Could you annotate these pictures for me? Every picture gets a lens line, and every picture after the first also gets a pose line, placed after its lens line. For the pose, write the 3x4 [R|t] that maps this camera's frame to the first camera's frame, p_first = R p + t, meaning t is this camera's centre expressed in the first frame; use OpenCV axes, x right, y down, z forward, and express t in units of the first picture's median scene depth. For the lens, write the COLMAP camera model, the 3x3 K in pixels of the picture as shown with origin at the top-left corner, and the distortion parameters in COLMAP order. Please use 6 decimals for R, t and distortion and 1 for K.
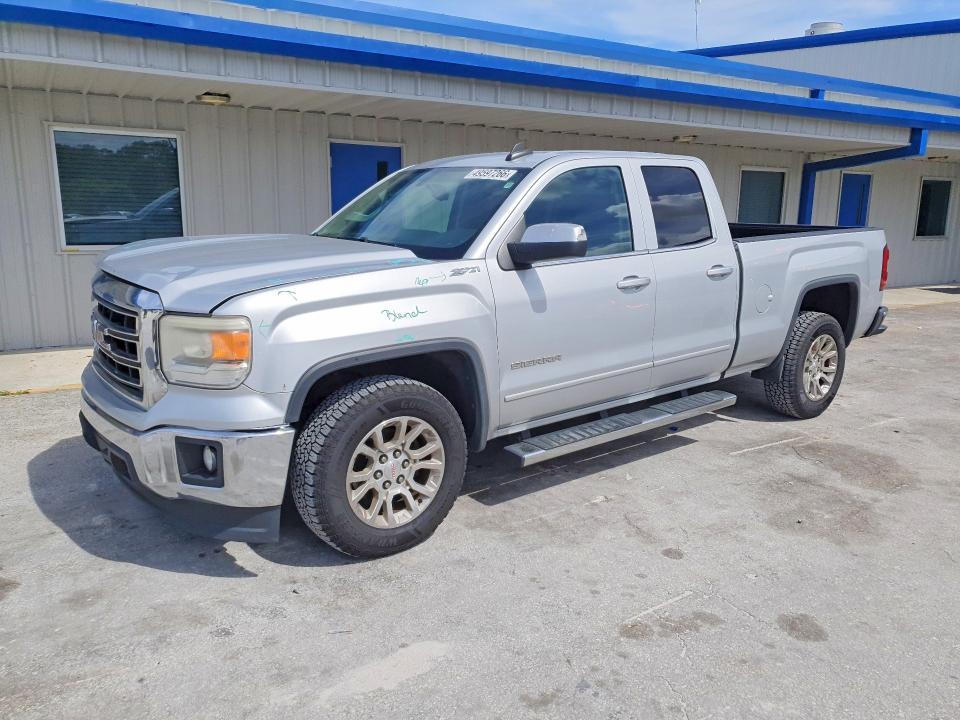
lens RADIAL K [[714.1, 0, 493.6], [0, 714.1, 359.1], [0, 0, 1]] dist [-0.002250, 0.004444]
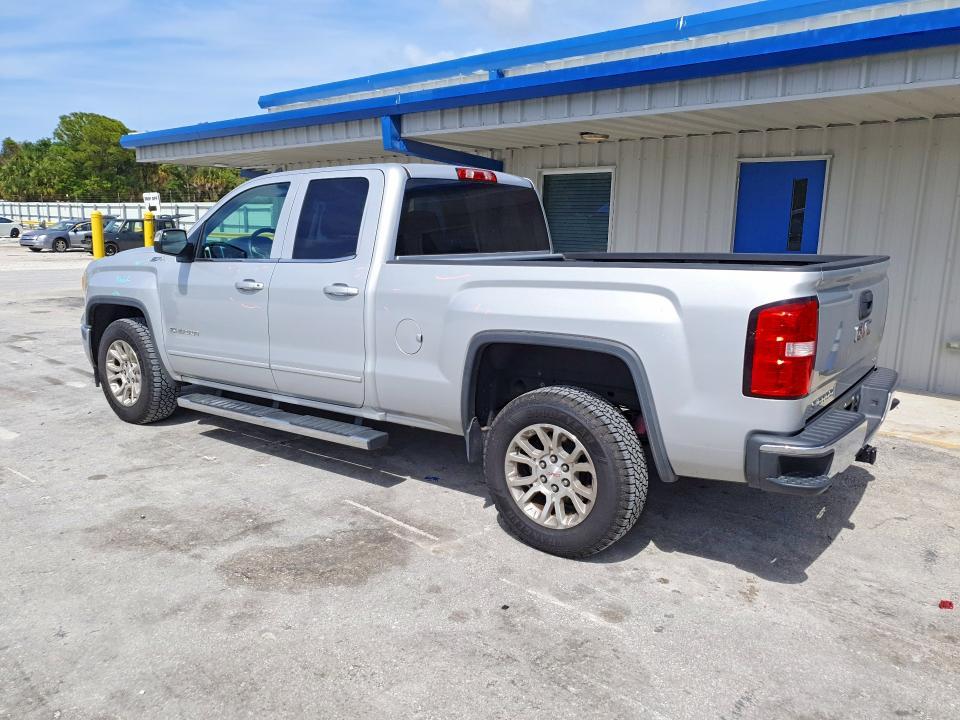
lens RADIAL K [[714.1, 0, 493.6], [0, 714.1, 359.1], [0, 0, 1]] dist [-0.002250, 0.004444]
pose [[0.302503, 0.173003, -0.937316, 1.286889], [-0.208161, 0.971643, 0.112159, -0.190911], [0.930140, 0.161184, 0.329937, 0.915342]]
